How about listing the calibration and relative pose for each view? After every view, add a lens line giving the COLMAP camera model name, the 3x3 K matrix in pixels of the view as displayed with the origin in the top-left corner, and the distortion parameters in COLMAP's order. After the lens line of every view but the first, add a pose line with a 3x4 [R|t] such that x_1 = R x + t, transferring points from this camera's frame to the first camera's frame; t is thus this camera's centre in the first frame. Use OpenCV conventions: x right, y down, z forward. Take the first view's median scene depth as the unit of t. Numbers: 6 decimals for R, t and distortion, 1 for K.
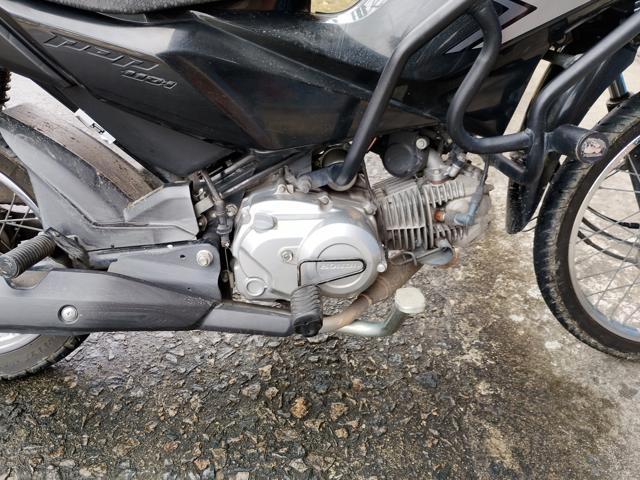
lens RADIAL K [[525.8, 0, 320.0], [0, 525.8, 240.0], [0, 0, 1]] dist [0.053177, -0.078715]
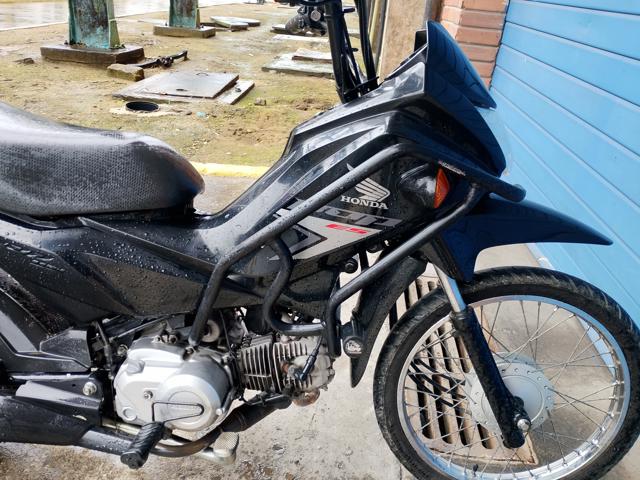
lens RADIAL K [[525.8, 0, 320.0], [0, 525.8, 240.0], [0, 0, 1]] dist [0.053177, -0.078715]
pose [[0.992412, 0.085286, -0.088574, 0.420597], [-0.095867, 0.987762, -0.123029, -0.216976], [0.076997, 0.130586, 0.988443, -0.288782]]
